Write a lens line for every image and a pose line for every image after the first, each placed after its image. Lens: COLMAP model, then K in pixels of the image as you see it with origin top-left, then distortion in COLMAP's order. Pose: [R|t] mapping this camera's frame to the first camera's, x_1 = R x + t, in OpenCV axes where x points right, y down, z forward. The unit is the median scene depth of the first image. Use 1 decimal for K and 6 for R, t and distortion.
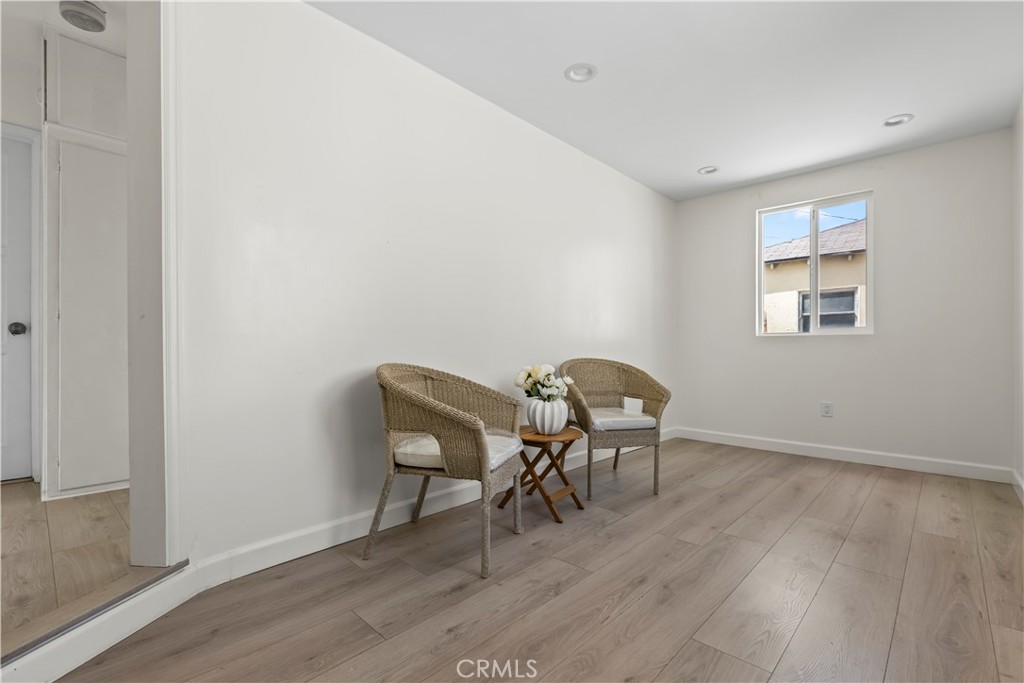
lens RADIAL K [[458.6, 0, 517.5], [0, 458.6, 345.9], [0, 0, 1]] dist [-0.001239, -0.000294]
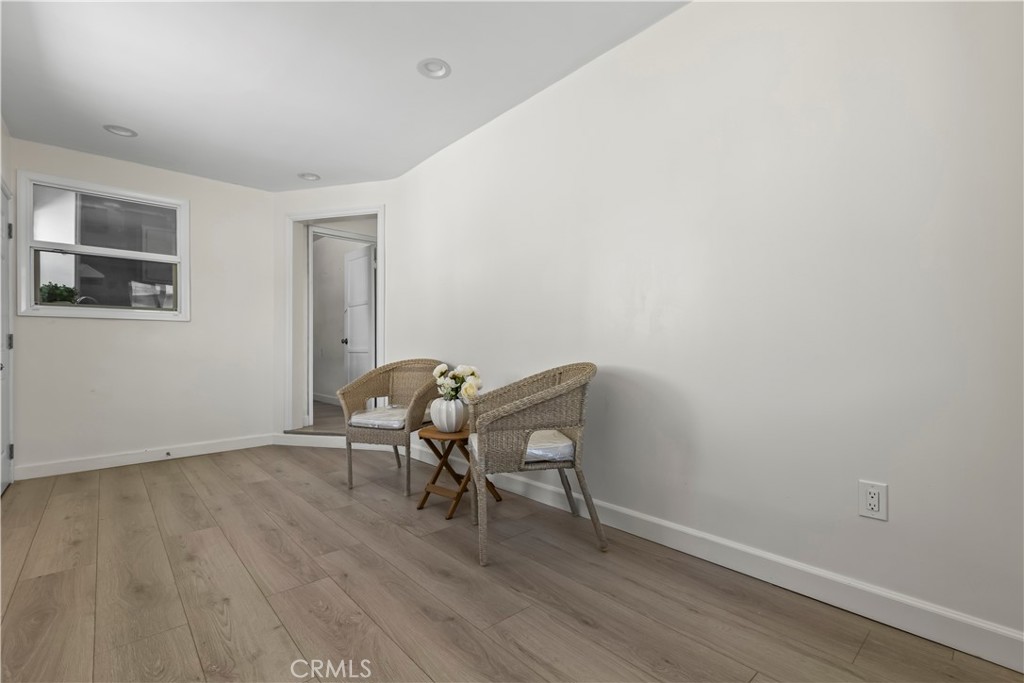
lens RADIAL K [[458.6, 0, 517.5], [0, 458.6, 346.0], [0, 0, 1]] dist [-0.001239, -0.000294]
pose [[-0.083707, -0.009337, -0.996447, 1.272902], [0.009577, 0.999902, -0.010174, 0.014322], [0.996444, -0.010394, -0.083610, 1.458717]]
